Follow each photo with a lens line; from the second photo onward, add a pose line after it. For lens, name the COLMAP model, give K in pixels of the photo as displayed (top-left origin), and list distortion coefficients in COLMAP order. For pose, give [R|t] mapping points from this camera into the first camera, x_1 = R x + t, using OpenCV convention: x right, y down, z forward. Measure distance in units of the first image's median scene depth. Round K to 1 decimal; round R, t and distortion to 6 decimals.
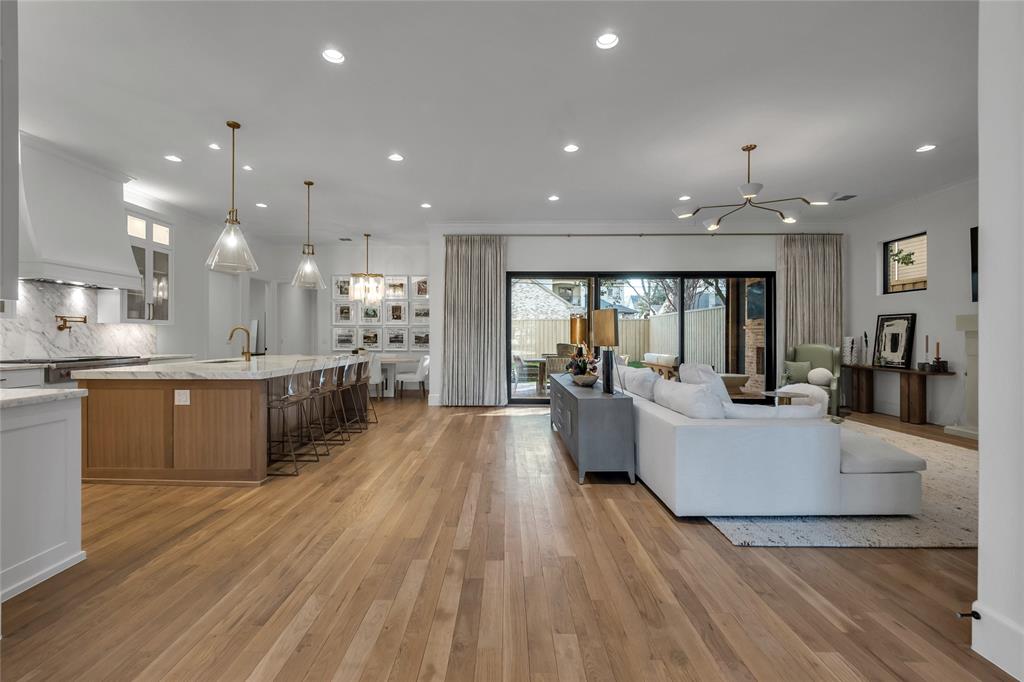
lens RADIAL K [[436.6, 0, 509.0], [0, 436.6, 337.5], [0, 0, 1]] dist [-0.007919, -0.000499]
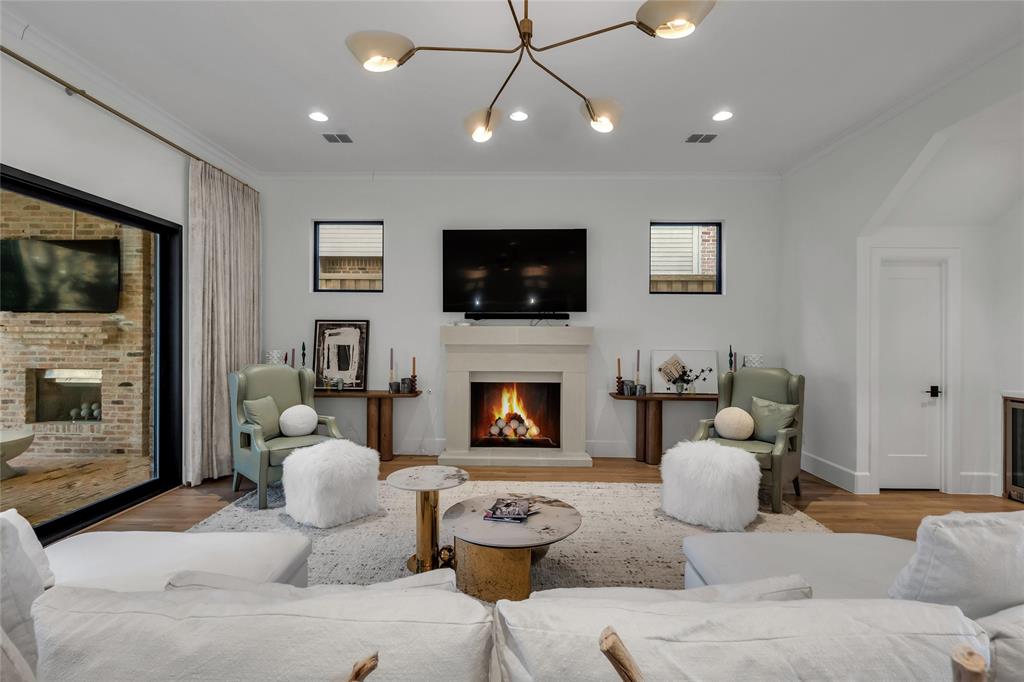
lens RADIAL K [[477.2, 0, 503.6], [0, 477.2, 338.3], [0, 0, 1]] dist [0.000565, 0.001025]
pose [[0.022022, -0.002031, 0.999755, 0.060115], [-0.002976, 0.999993, 0.002097, -0.022335], [-0.999753, -0.003021, 0.022016, 0.649672]]
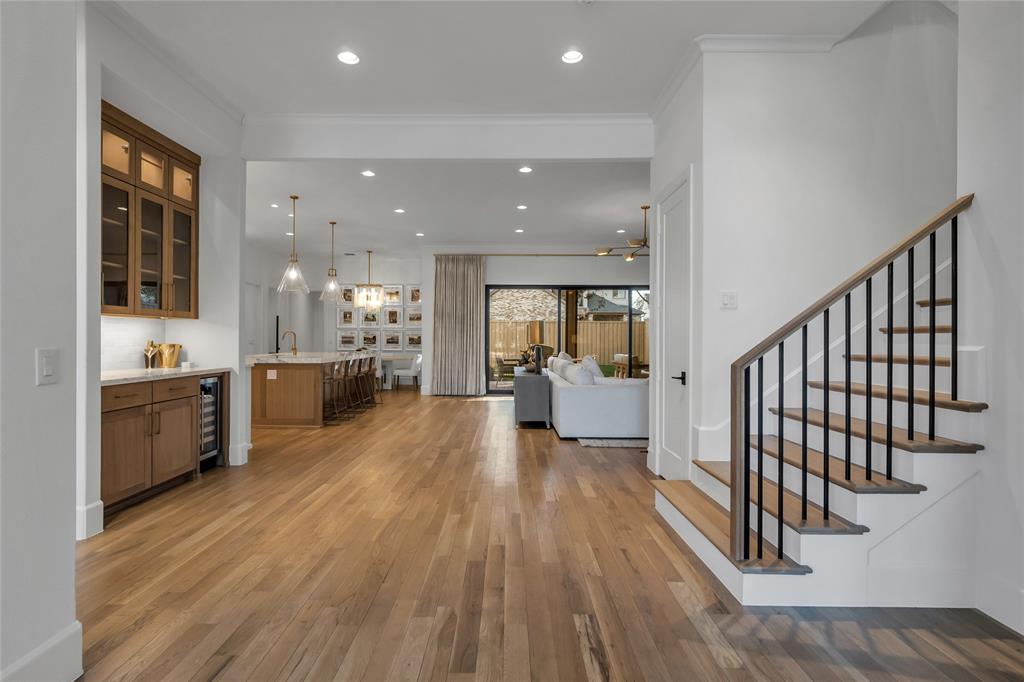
lens RADIAL K [[477.2, 0, 506.2], [0, 477.2, 336.9], [0, 0, 1]] dist [0.000565, 0.001025]
pose [[0.999991, 0.004134, -0.000867, 0.055156], [-0.004140, 0.999972, -0.006259, 0.002085], [0.000841, 0.006263, 0.999980, -0.339693]]
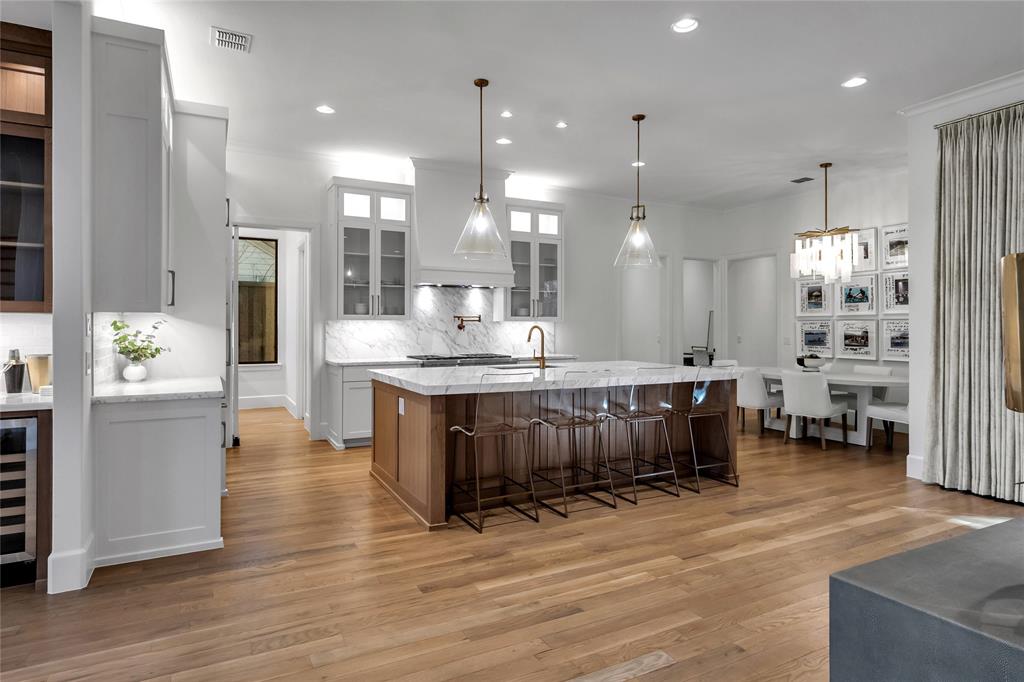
lens RADIAL K [[569.5, 0, 504.1], [0, 569.5, 324.7], [0, 0, 1]] dist [0.003145, 0.000002]
pose [[0.459256, -0.005516, -0.888287, 0.195231], [-0.002788, 0.999967, -0.007651, -0.011912], [0.888299, 0.005990, 0.459226, 0.305357]]
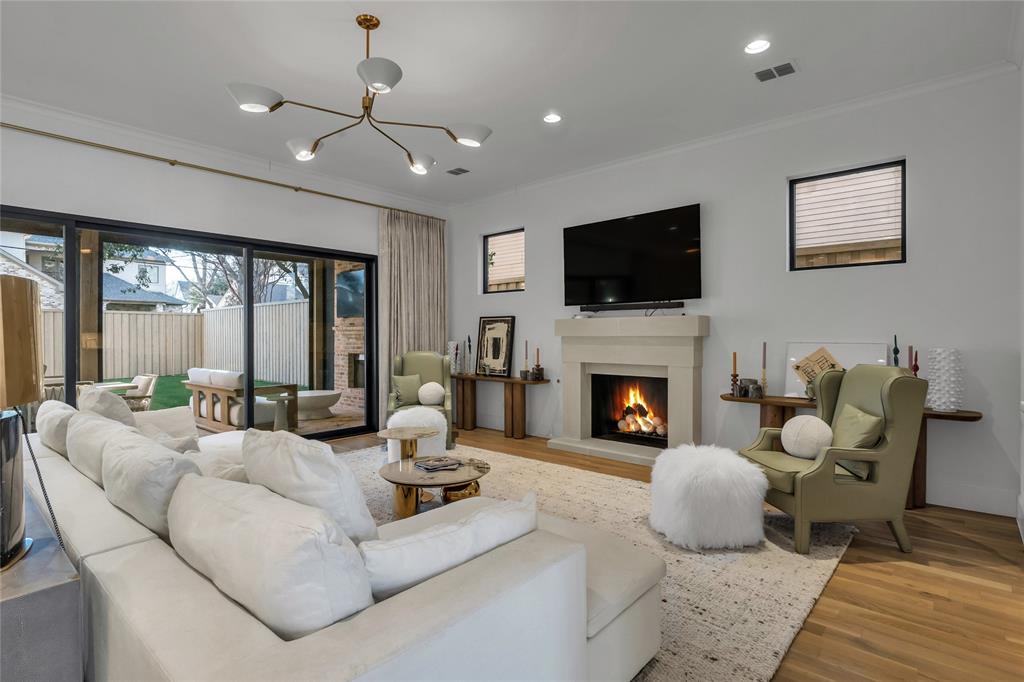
lens RADIAL K [[508.7, 0, 495.4], [0, 508.7, 339.0], [0, 0, 1]] dist [-0.002407, -0.000630]
pose [[0.676980, -0.007415, 0.735964, 0.107633], [0.004221, 0.999972, 0.006193, -0.012633], [-0.735989, -0.001086, 0.676993, 0.269465]]
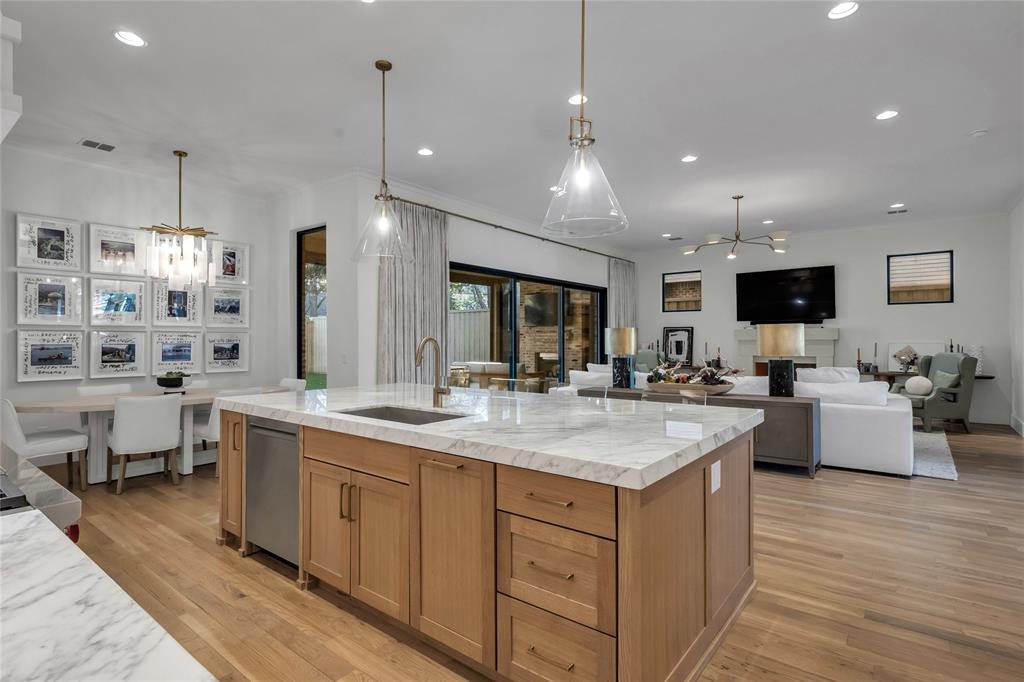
lens RADIAL K [[508.7, 0, 505.1], [0, 508.7, 341.4], [0, 0, 1]] dist [-0.002407, -0.000630]
pose [[0.625129, -0.005310, 0.780504, -0.664761], [0.004842, 0.999984, 0.002925, -0.014018], [-0.780507, 0.001951, 0.625145, 0.388390]]
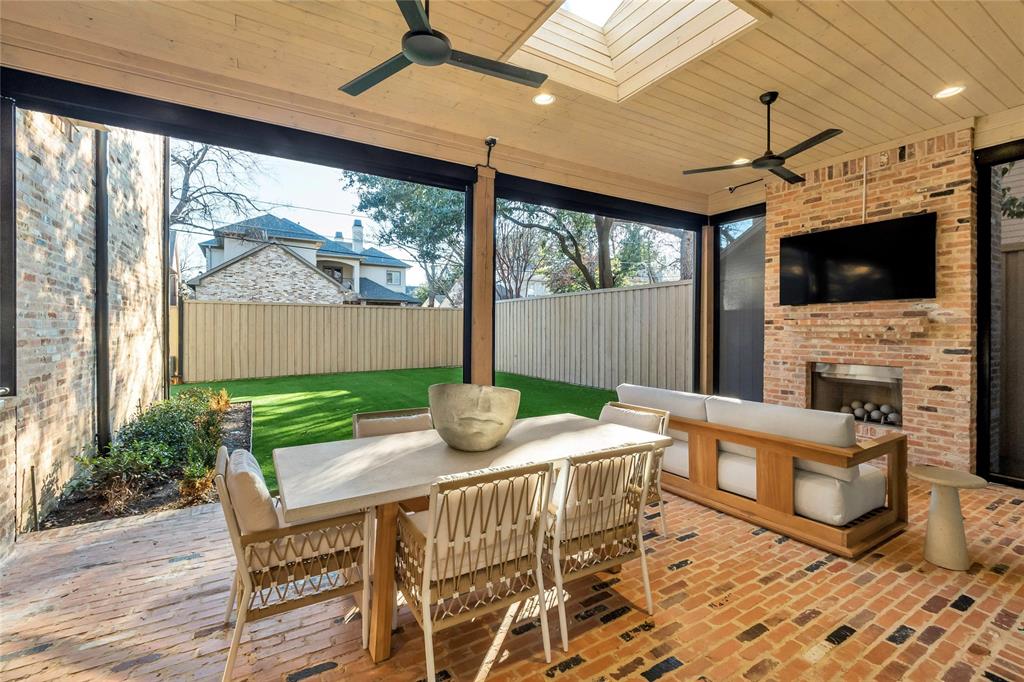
lens RADIAL K [[439.6, 0, 507.6], [0, 439.6, 333.0], [0, 0, 1]] dist [-0.003510, -0.000360]
pose [[0.860405, 0.002048, 0.509606, 0.033540], [-0.004762, 0.999981, 0.004021, -0.016482], [-0.509588, -0.005886, 0.860399, 1.073528]]
